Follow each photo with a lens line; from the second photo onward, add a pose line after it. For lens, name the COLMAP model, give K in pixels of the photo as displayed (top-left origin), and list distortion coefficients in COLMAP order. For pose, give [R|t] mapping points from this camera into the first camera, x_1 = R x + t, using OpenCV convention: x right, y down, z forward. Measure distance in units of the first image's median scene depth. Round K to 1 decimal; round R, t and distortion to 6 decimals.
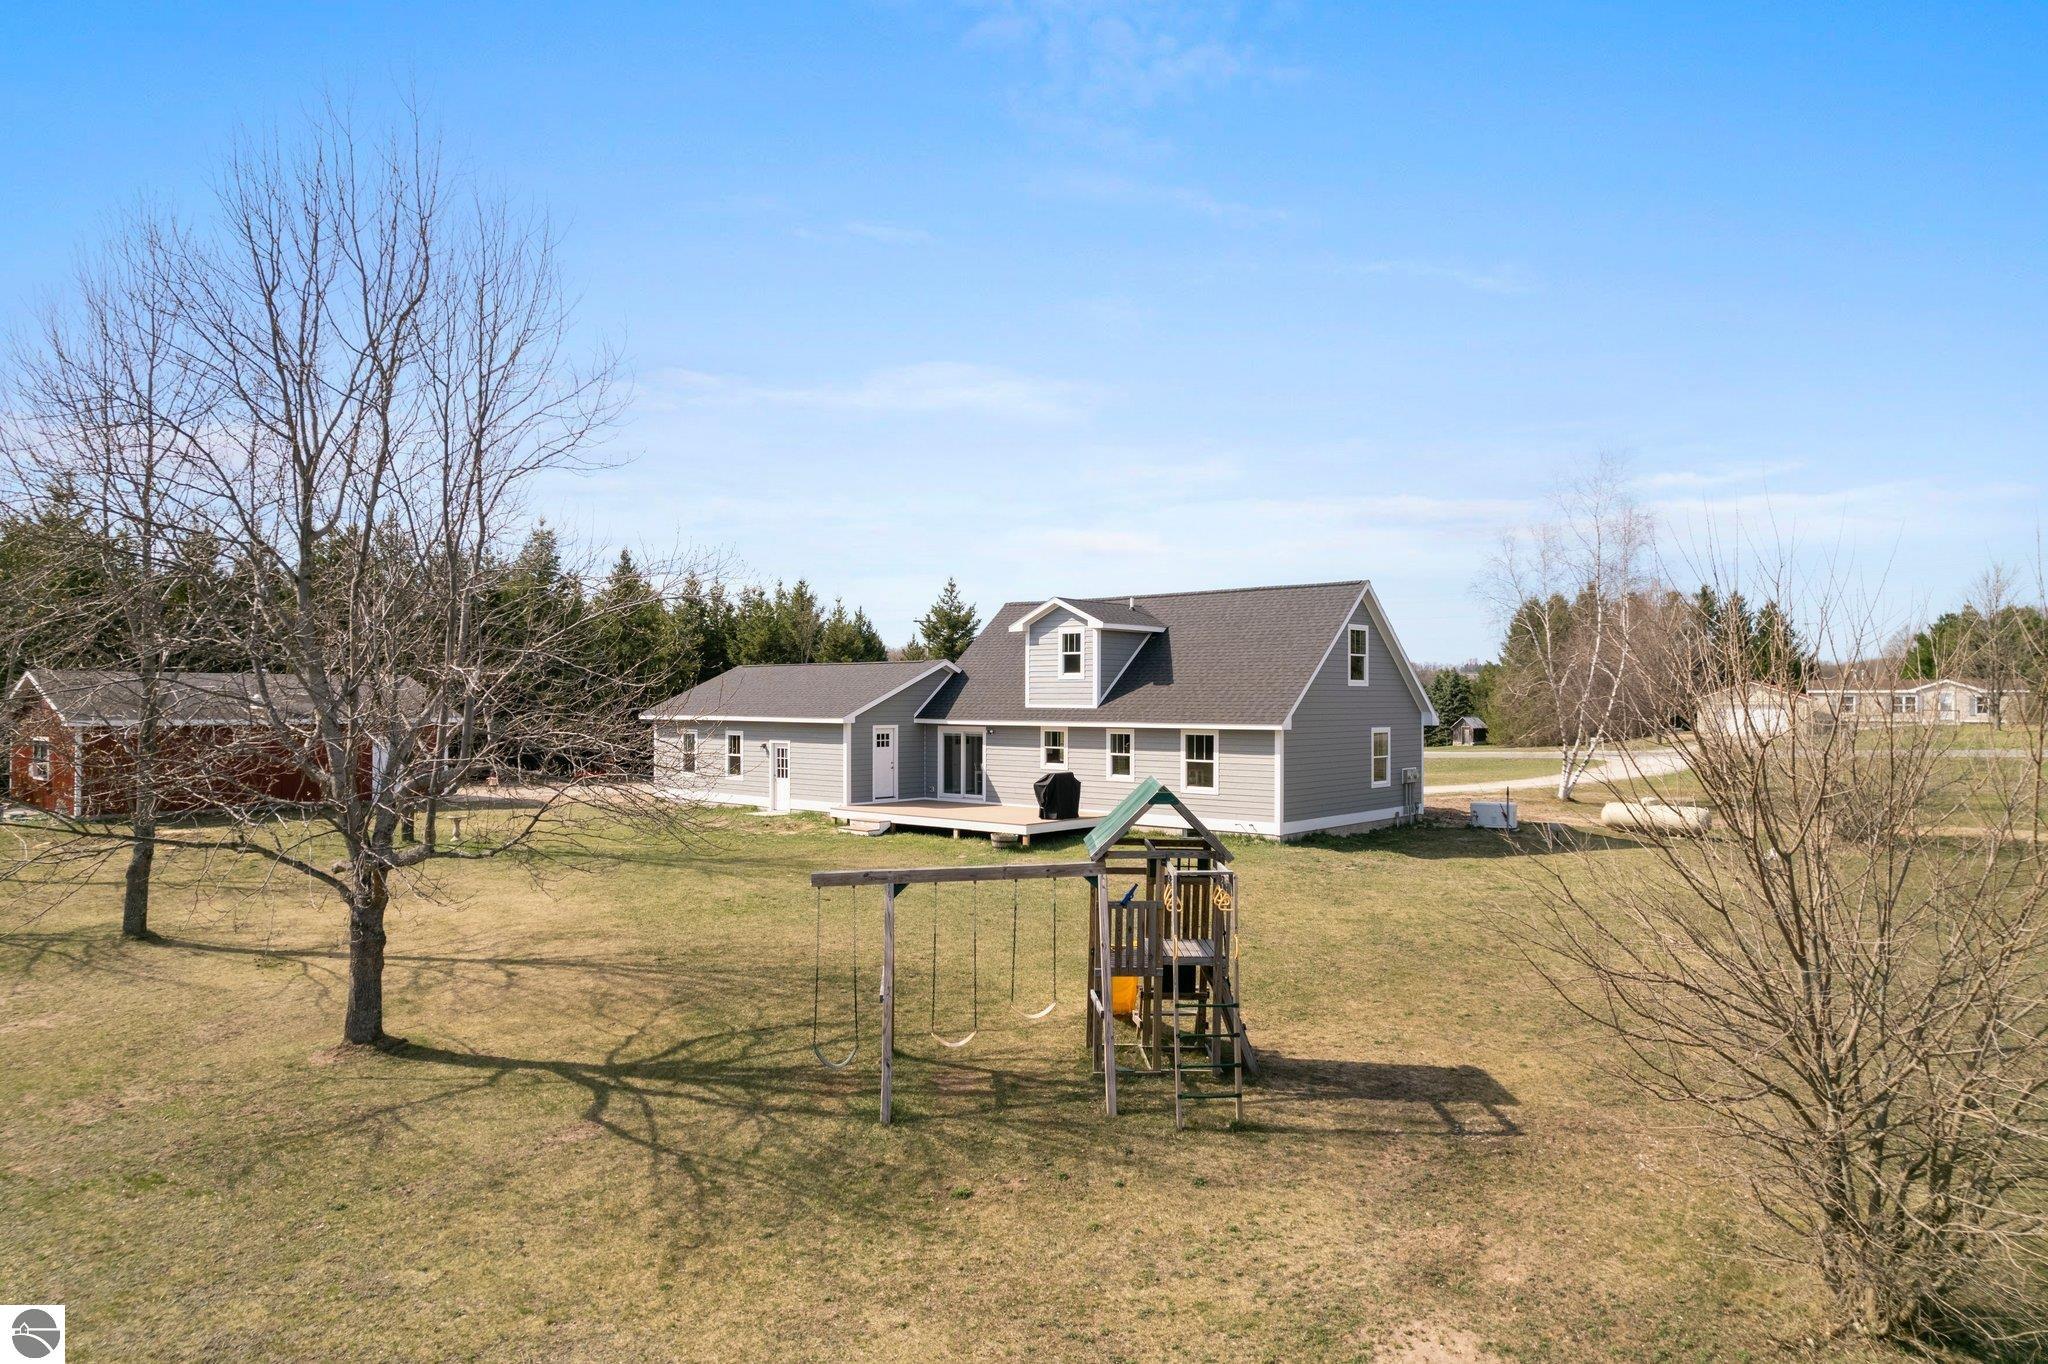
lens RADIAL K [[1308.4, 0, 1024.0], [0, 1308.4, 682.0], [0, 0, 1]] dist [-0.039373, 0.001658]
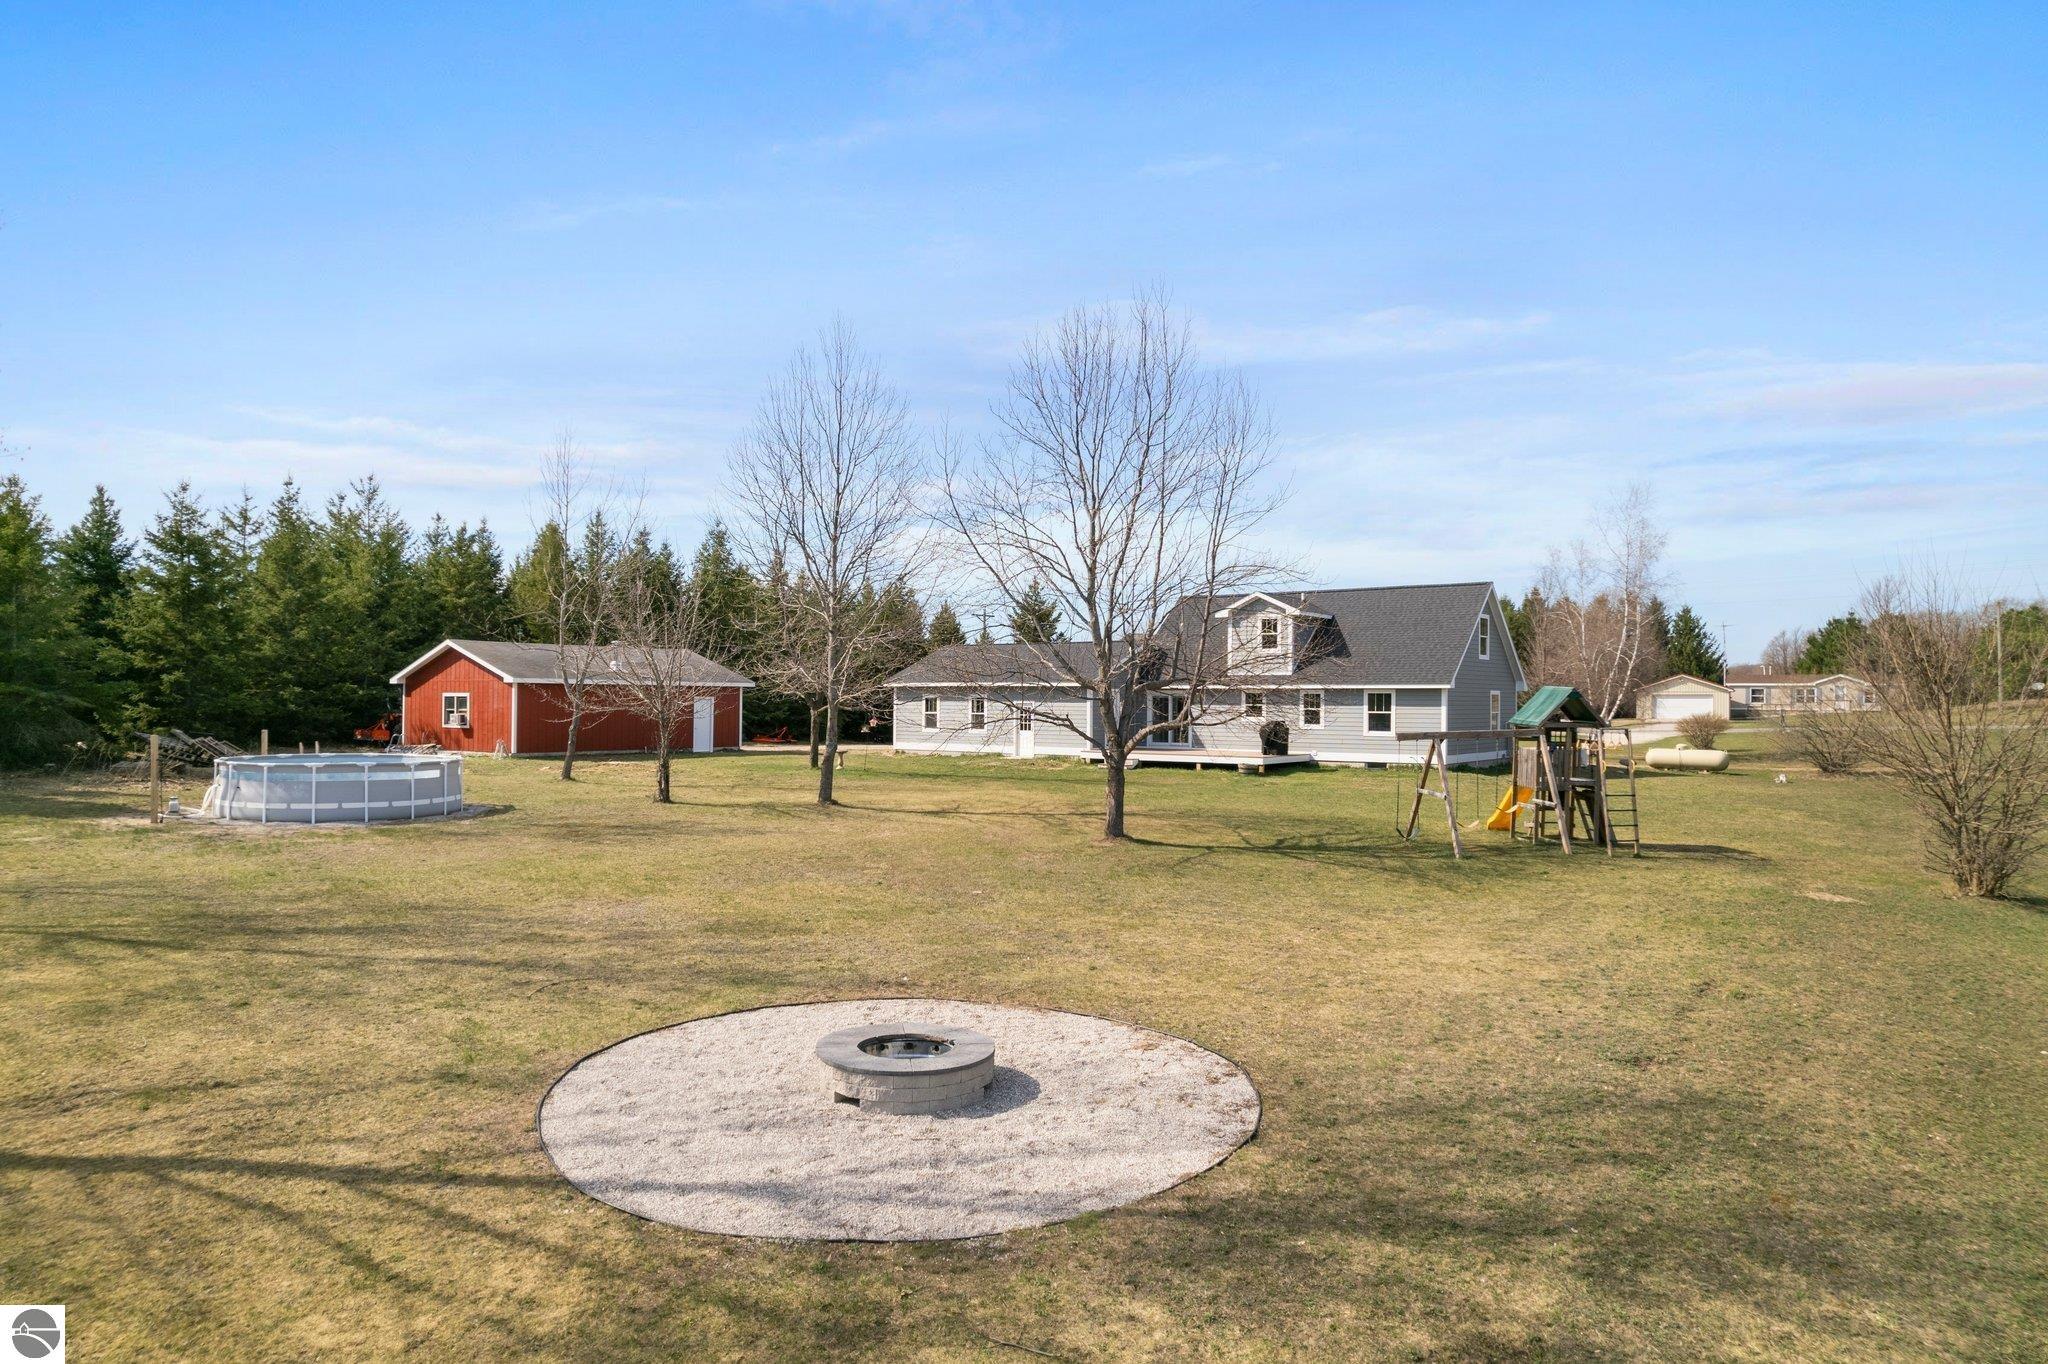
lens RADIAL K [[1308.4, 0, 1024.0], [0, 1308.4, 682.0], [0, 0, 1]] dist [-0.039373, 0.001658]
pose [[0.996991, 0.006125, 0.077274, -0.316215], [-0.006081, 0.999981, -0.000801, 0.029808], [-0.077277, 0.000329, 0.997010, -0.305199]]
